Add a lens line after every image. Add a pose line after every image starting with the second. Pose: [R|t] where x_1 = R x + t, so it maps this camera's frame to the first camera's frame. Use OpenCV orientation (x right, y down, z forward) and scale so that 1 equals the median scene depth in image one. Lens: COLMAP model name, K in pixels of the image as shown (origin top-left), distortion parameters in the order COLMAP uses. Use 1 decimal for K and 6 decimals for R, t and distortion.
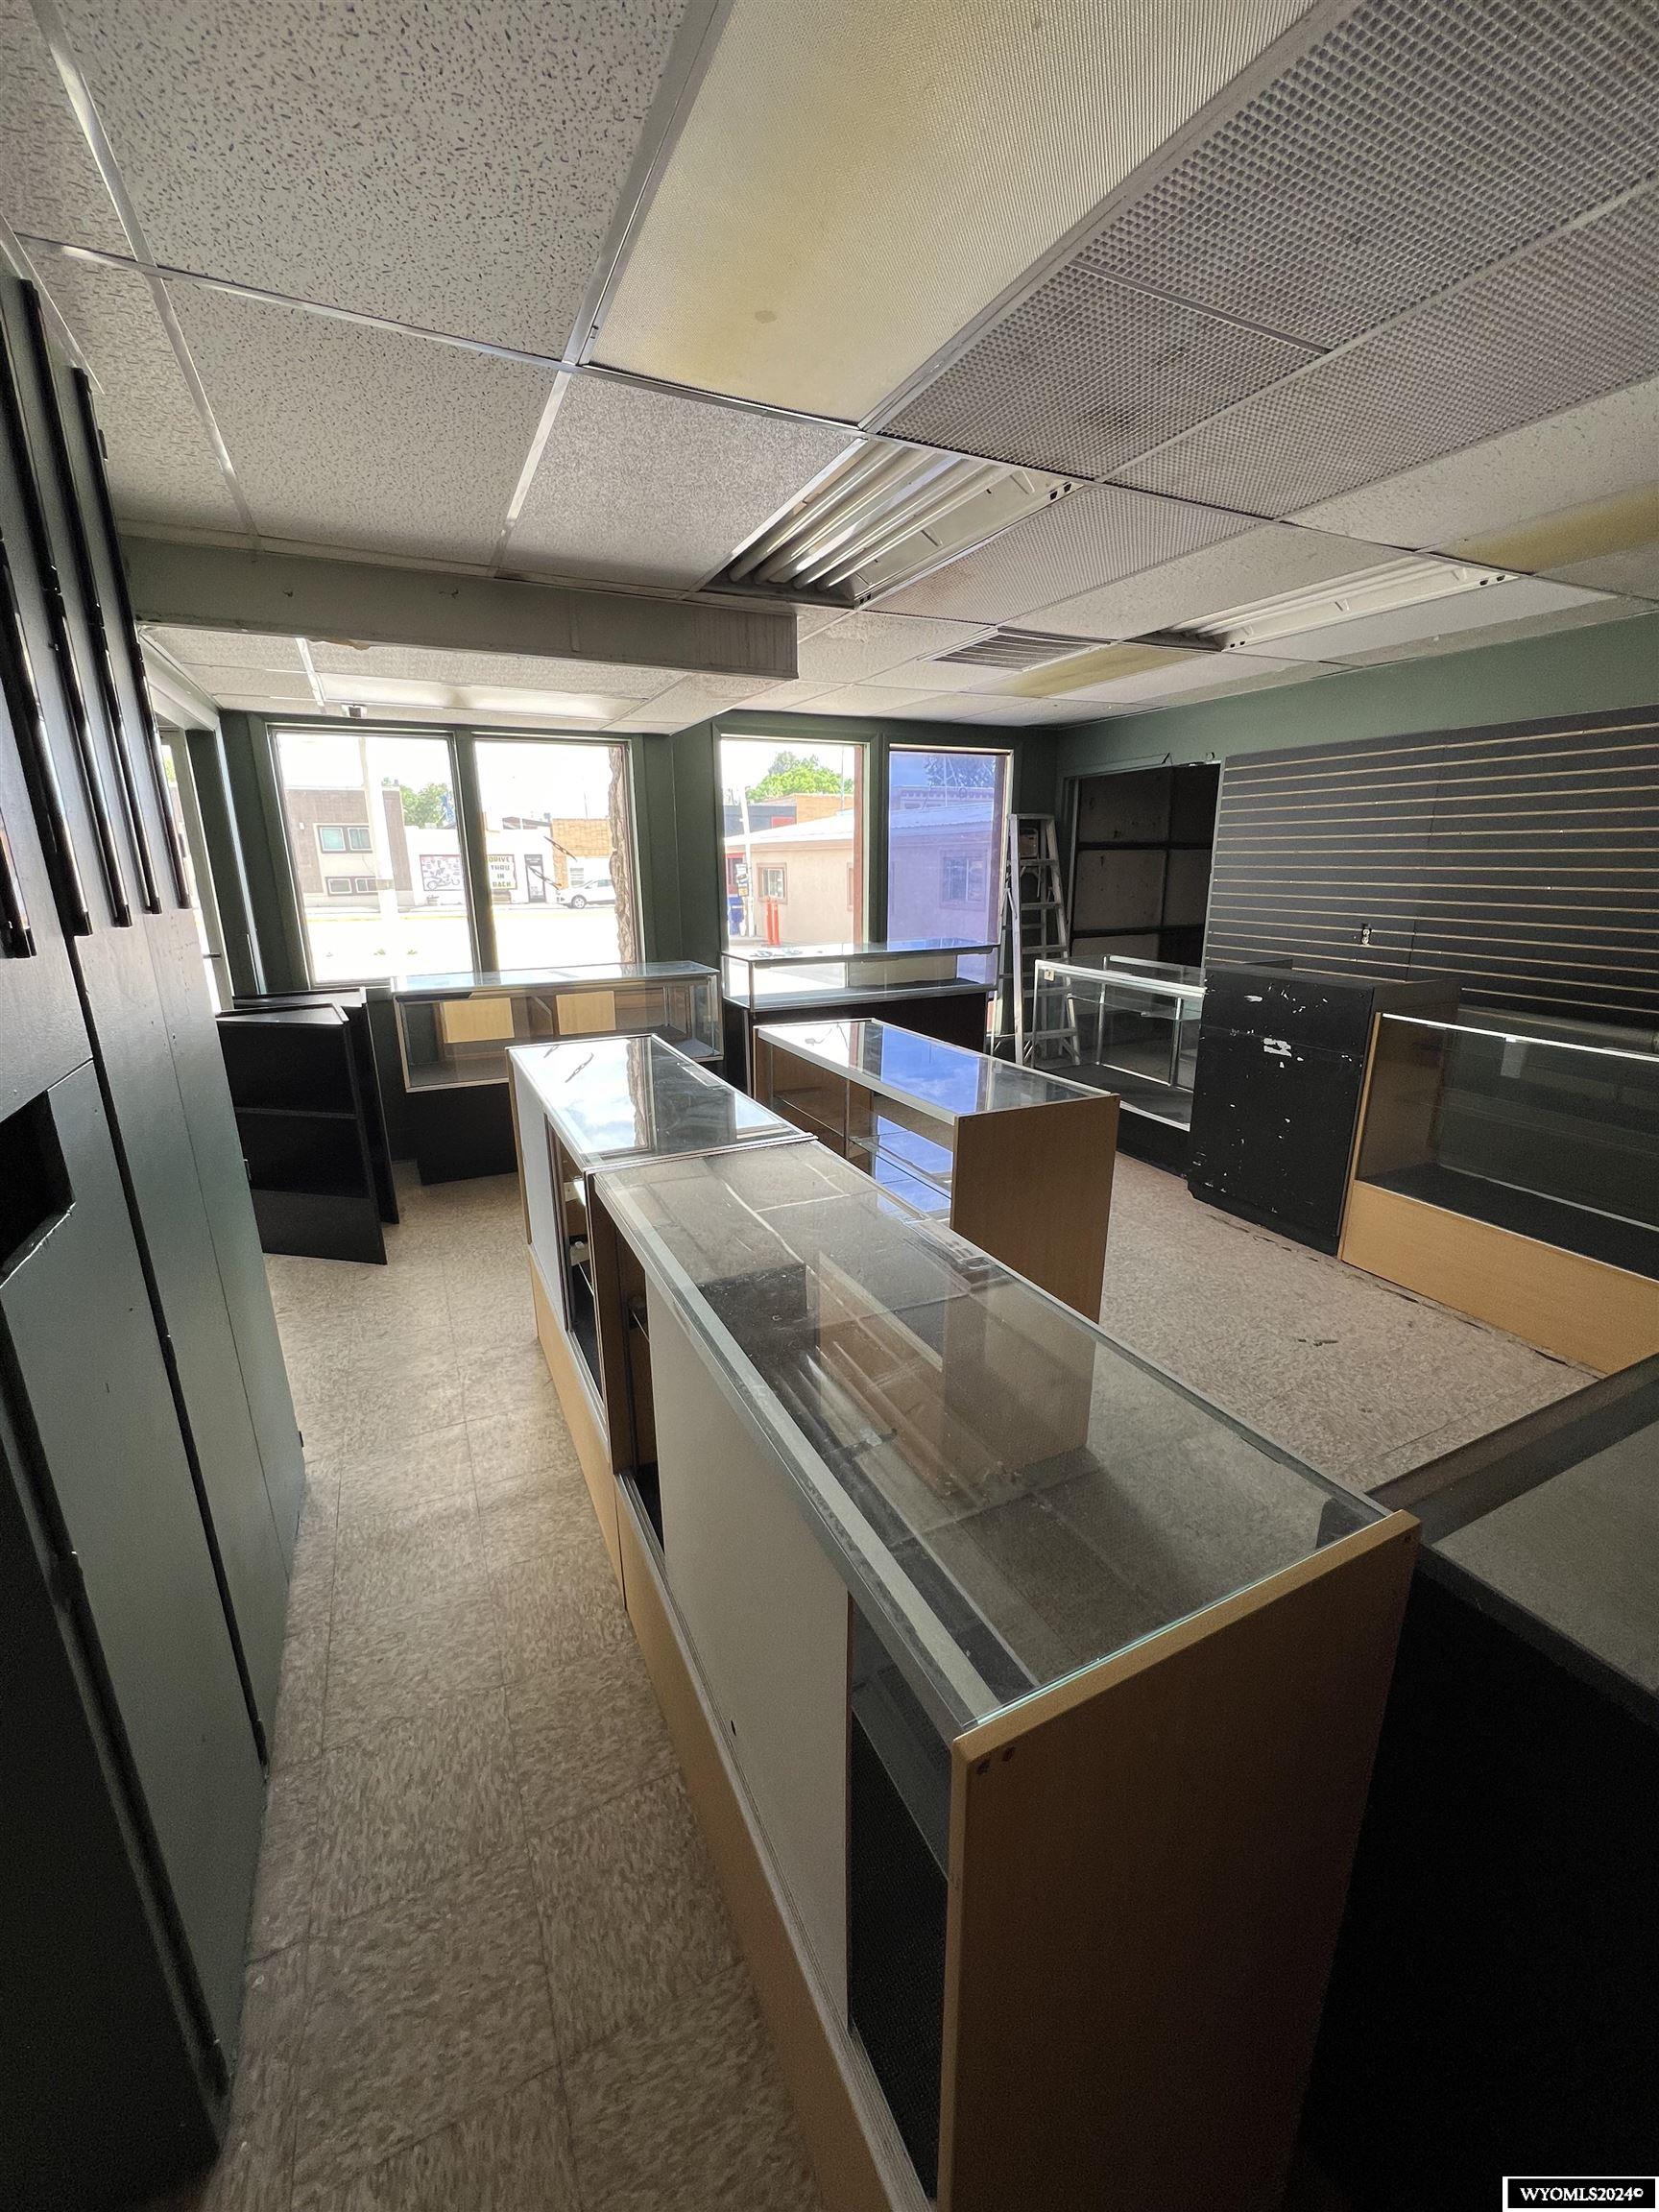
lens RADIAL K [[881.0, 0, 829.5], [0, 881.0, 1106.0], [0, 0, 1]] dist [-0.000177, 0.000215]
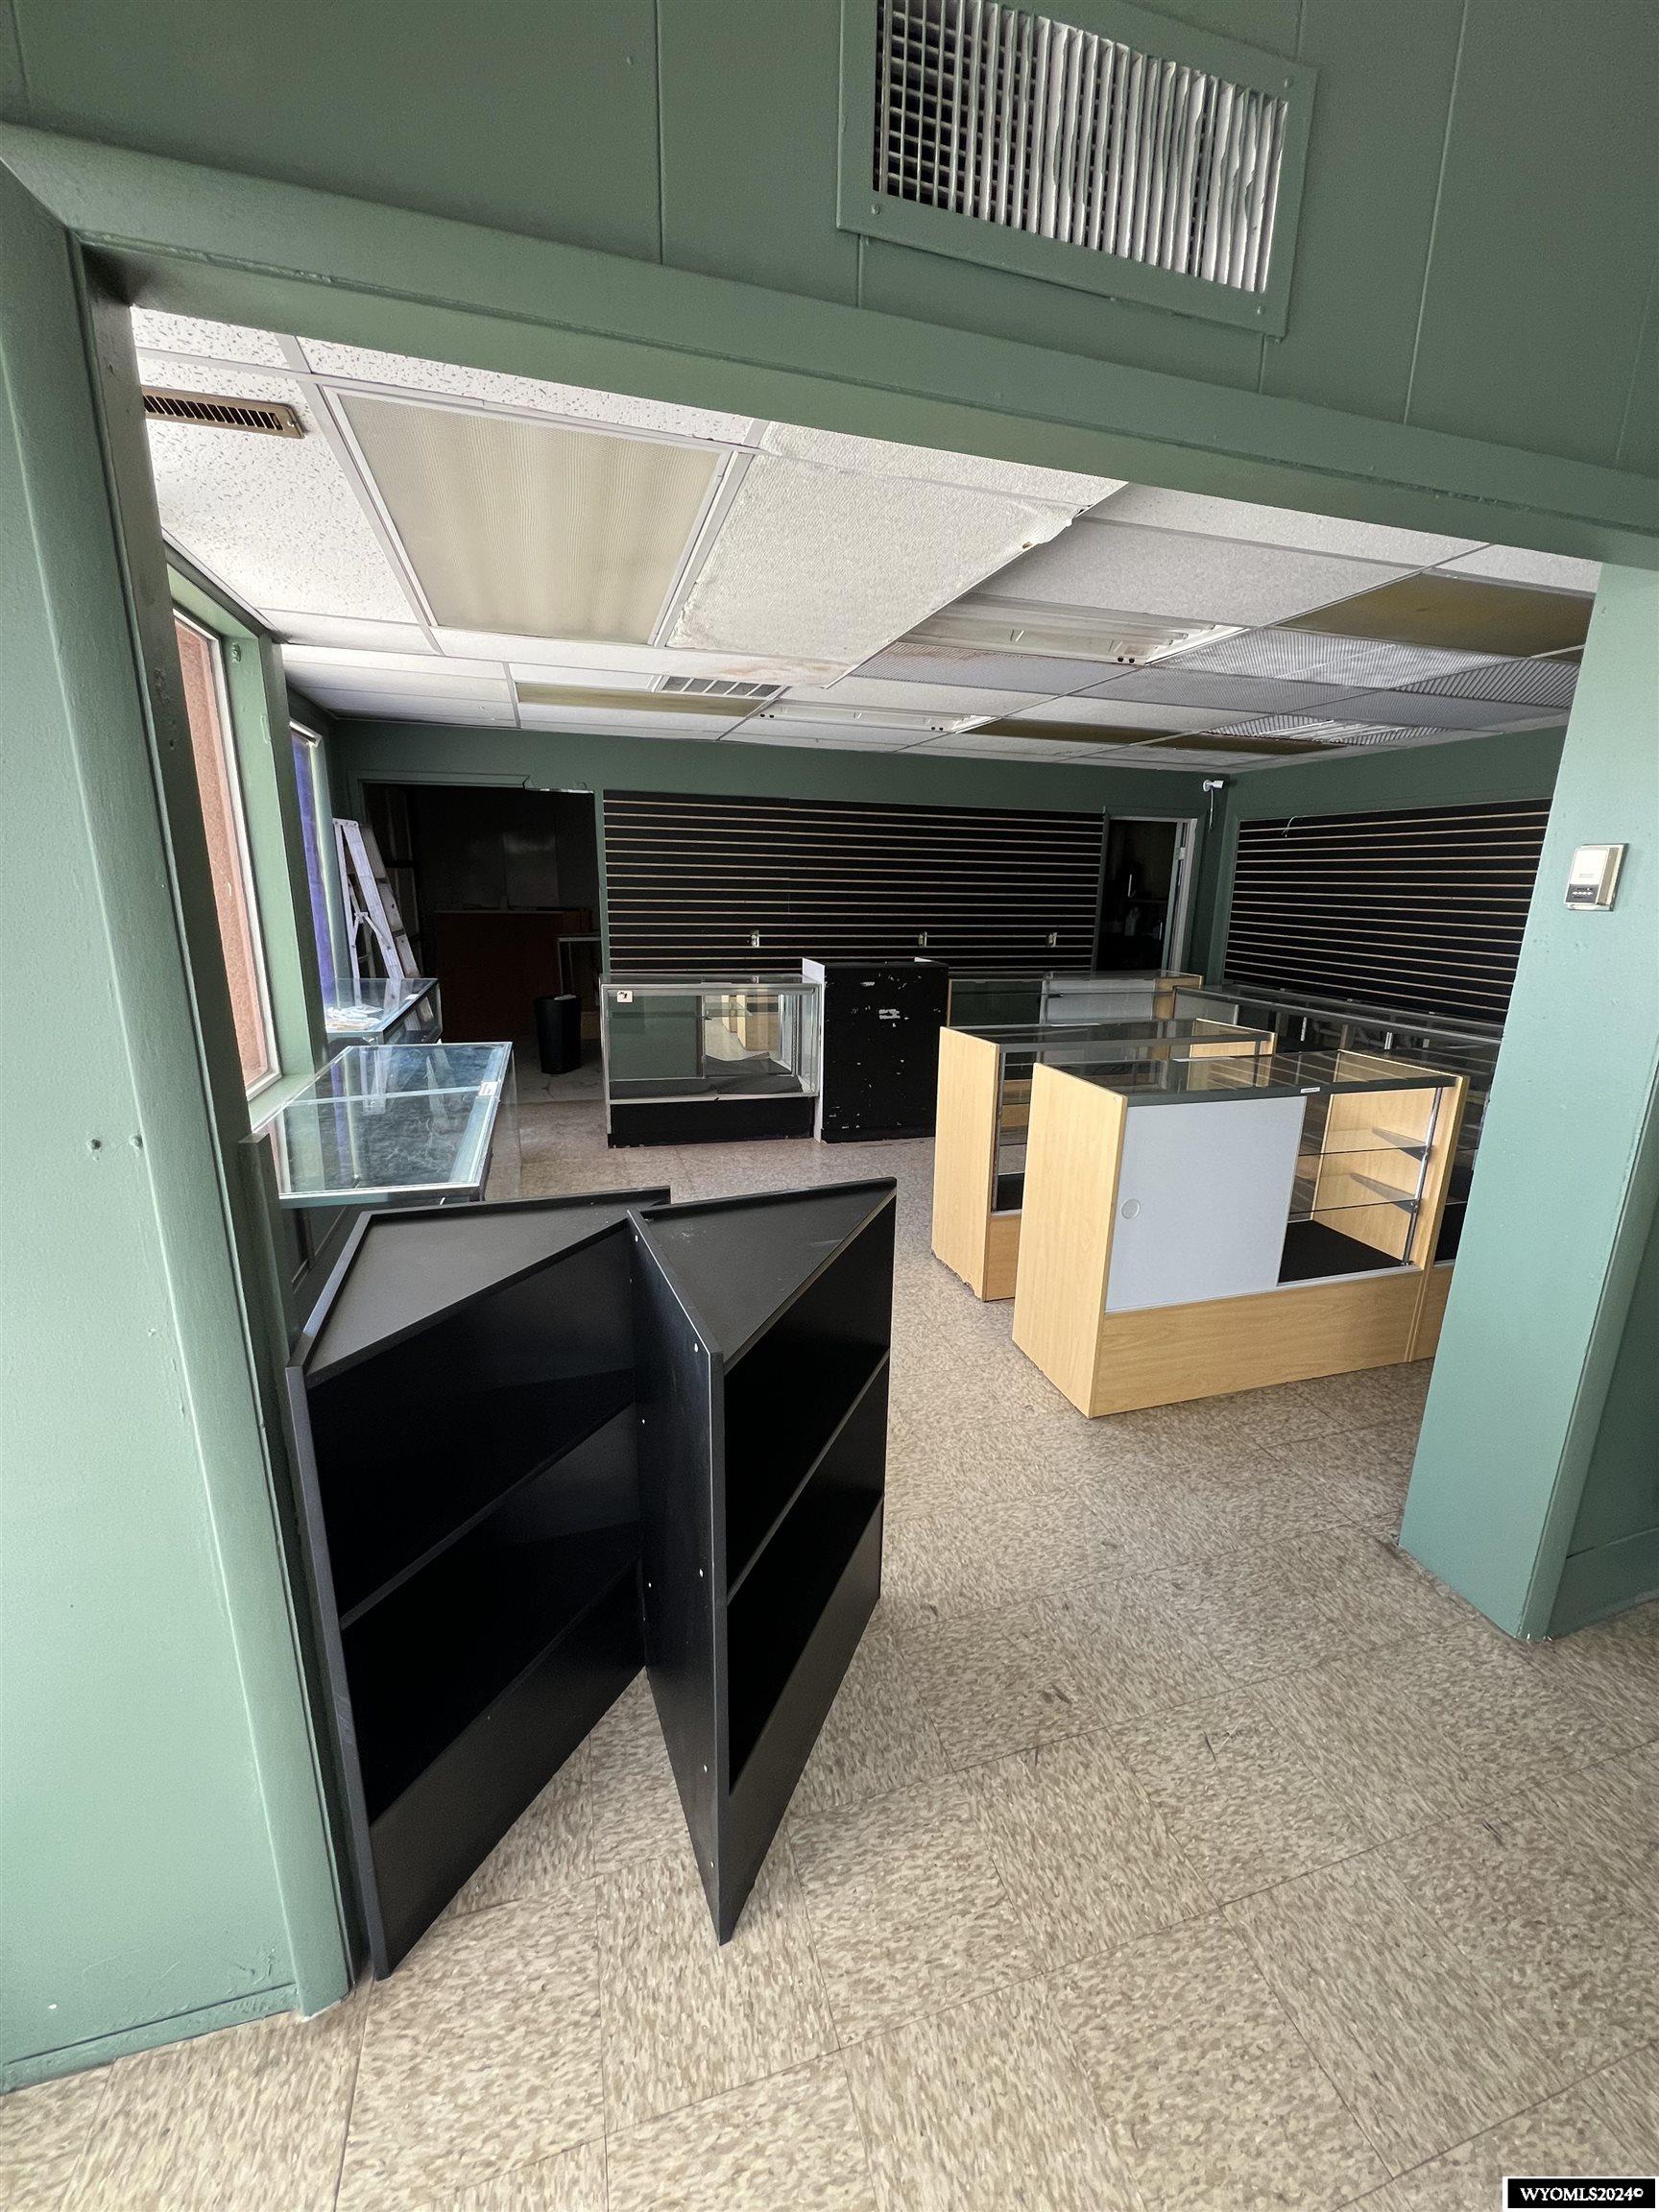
lens RADIAL K [[881.0, 0, 829.5], [0, 881.0, 1106.0], [0, 0, 1]] dist [-0.000177, 0.000215]
pose [[0.158776, -0.232254, 0.959609, -0.755677], [0.247396, 0.950289, 0.189064, -0.178310], [-0.955817, 0.207385, 0.208341, 0.659584]]
